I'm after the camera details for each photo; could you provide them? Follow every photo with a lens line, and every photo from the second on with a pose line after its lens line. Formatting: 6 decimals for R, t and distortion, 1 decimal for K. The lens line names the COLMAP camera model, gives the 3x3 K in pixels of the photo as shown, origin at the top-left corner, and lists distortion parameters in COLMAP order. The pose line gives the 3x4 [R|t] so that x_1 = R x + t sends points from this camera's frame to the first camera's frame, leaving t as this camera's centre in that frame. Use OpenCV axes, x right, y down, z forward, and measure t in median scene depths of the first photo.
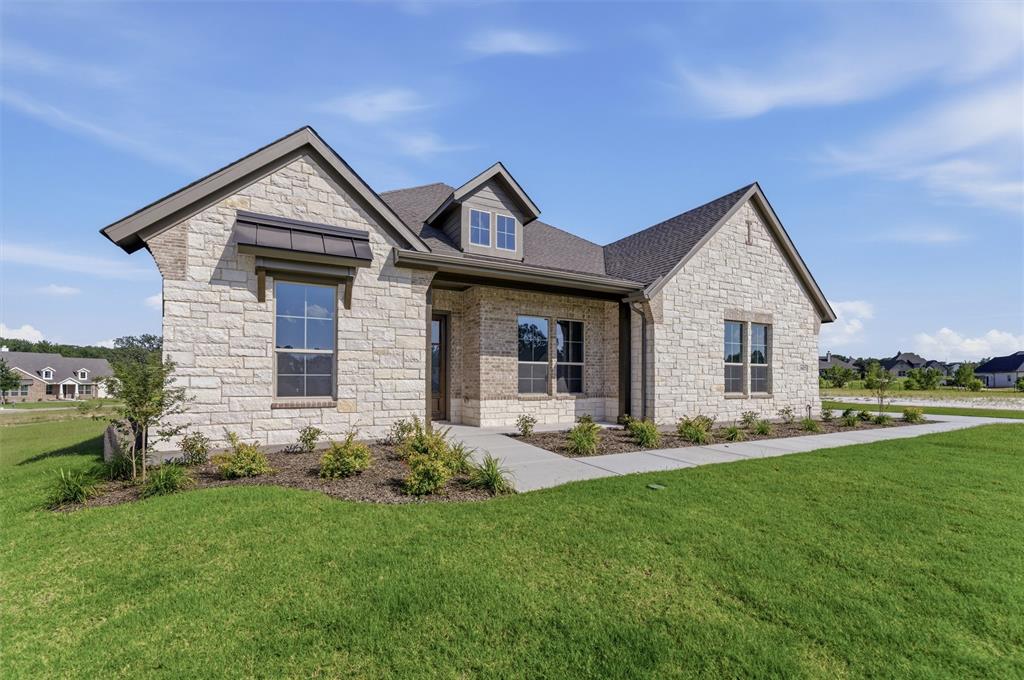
lens RADIAL K [[445.8, 0, 513.7], [0, 445.8, 381.4], [0, 0, 1]] dist [0.000769, 0.000061]
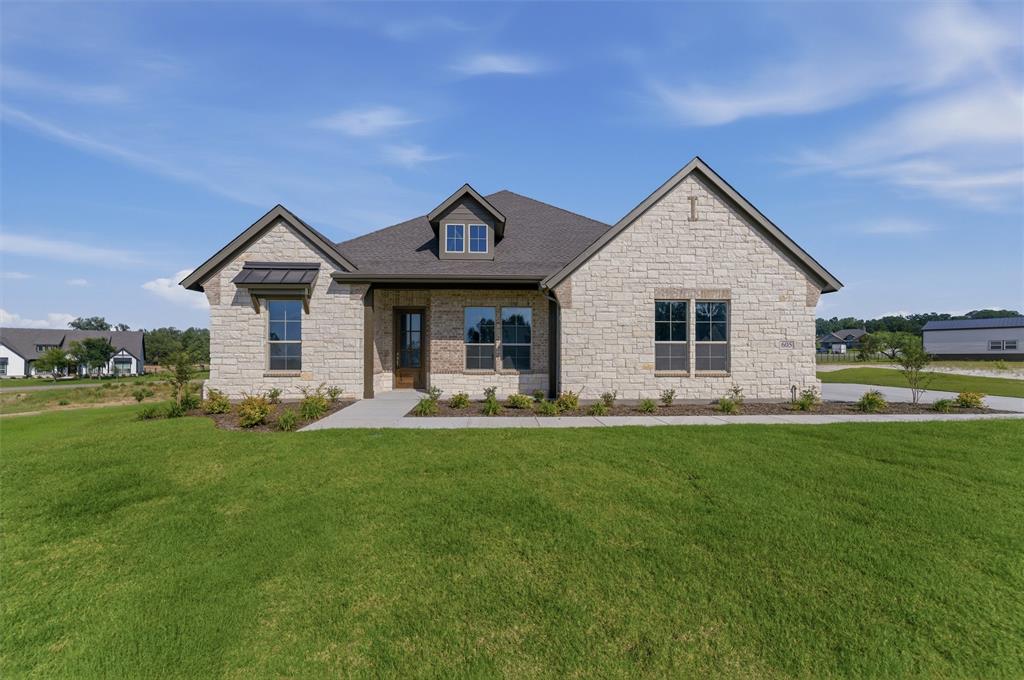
lens RADIAL K [[425.5, 0, 512.9], [0, 425.5, 356.8], [0, 0, 1]] dist [0.000799, 0.000136]
pose [[0.900576, 0.000411, -0.434698, 0.647921], [0.001922, 0.999986, 0.004928, -0.013210], [0.434694, -0.005274, 0.900563, -0.023108]]
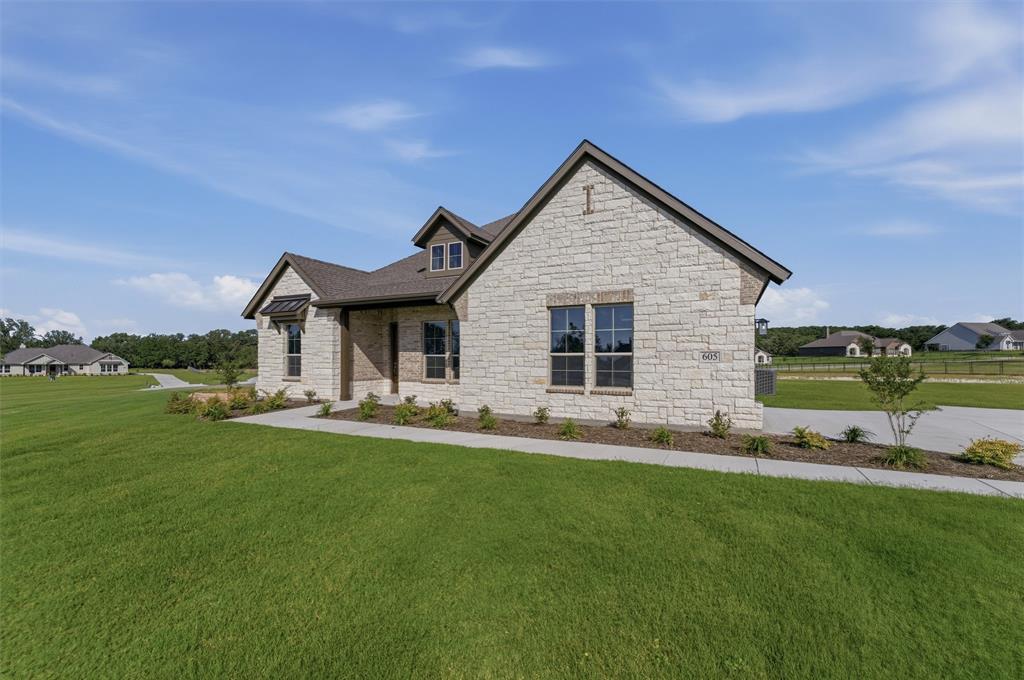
lens RADIAL K [[434.8, 0, 516.2], [0, 434.8, 363.3], [0, 0, 1]] dist [-0.000339, 0.000028]
pose [[0.572638, 0.009019, -0.819758, 1.268830], [0.000918, 0.999932, 0.011642, -0.034099], [0.819808, -0.007419, 0.572591, 0.458006]]
